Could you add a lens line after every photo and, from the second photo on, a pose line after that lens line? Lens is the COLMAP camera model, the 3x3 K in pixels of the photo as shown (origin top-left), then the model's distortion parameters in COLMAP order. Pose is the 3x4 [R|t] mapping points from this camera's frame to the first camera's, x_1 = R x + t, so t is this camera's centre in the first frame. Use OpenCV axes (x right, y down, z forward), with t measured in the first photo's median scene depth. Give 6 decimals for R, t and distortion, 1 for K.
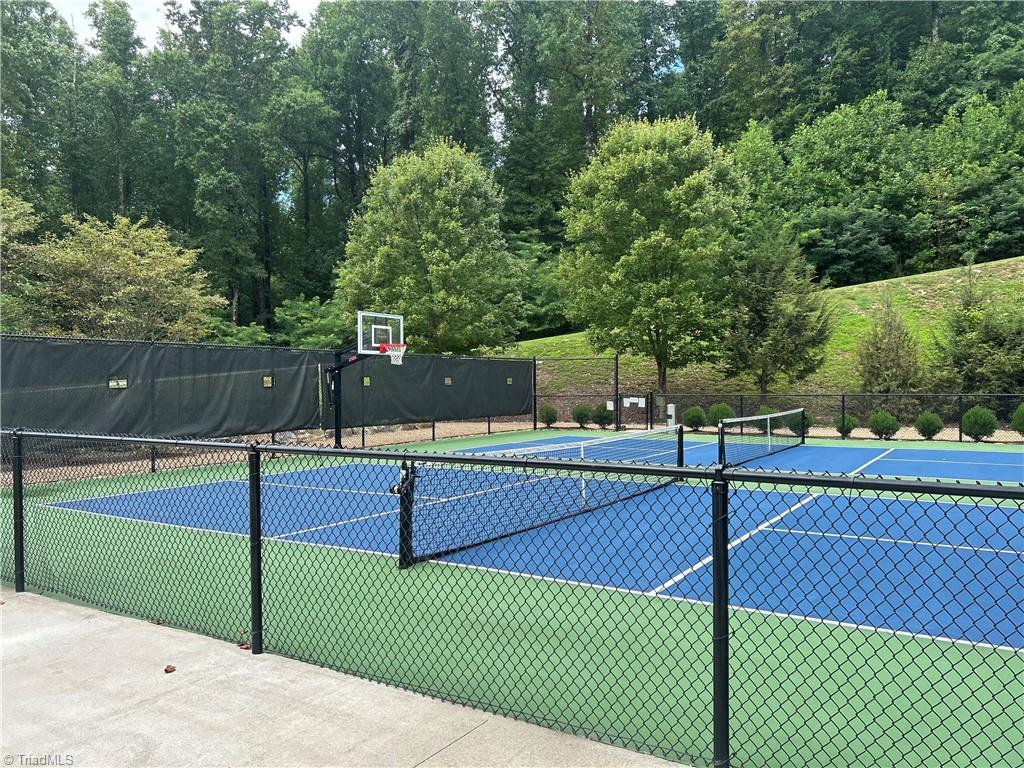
lens RADIAL K [[770.8, 0, 512.0], [0, 770.8, 384.0], [0, 0, 1]] dist [0.059259, -0.067088]
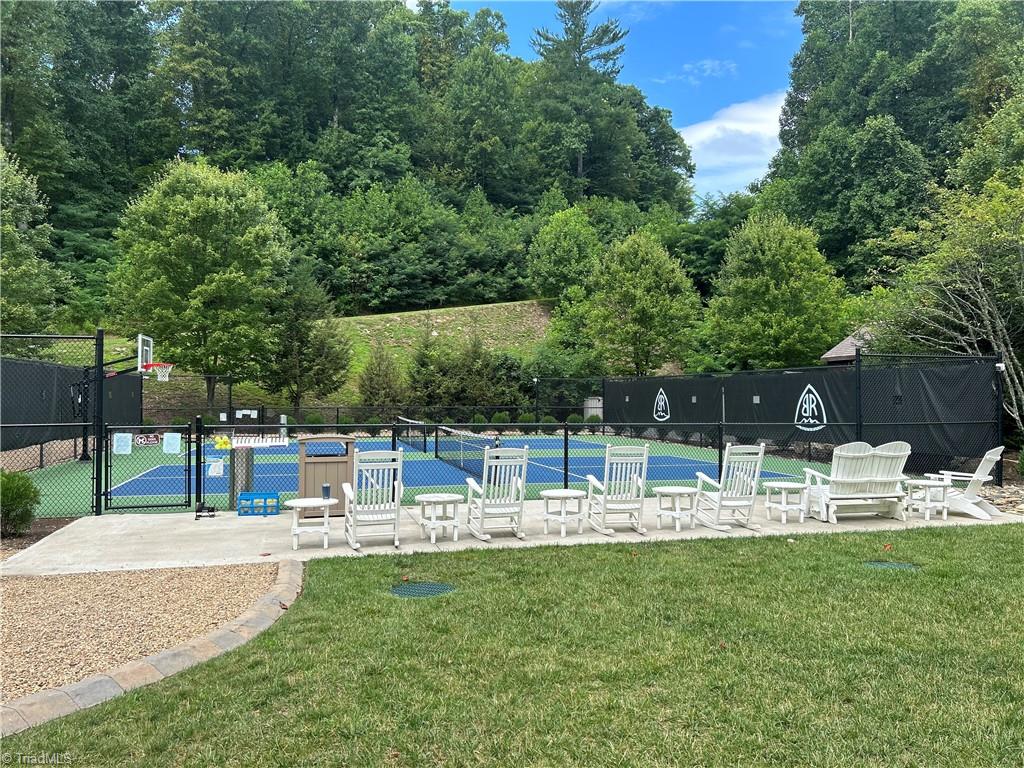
lens RADIAL K [[770.8, 0, 512.0], [0, 770.8, 384.0], [0, 0, 1]] dist [0.059259, -0.067088]
pose [[0.675564, 0.022272, 0.736965, -0.213062], [-0.010094, 0.999729, -0.020960, -0.000995], [-0.737232, 0.006721, 0.675606, -0.060495]]
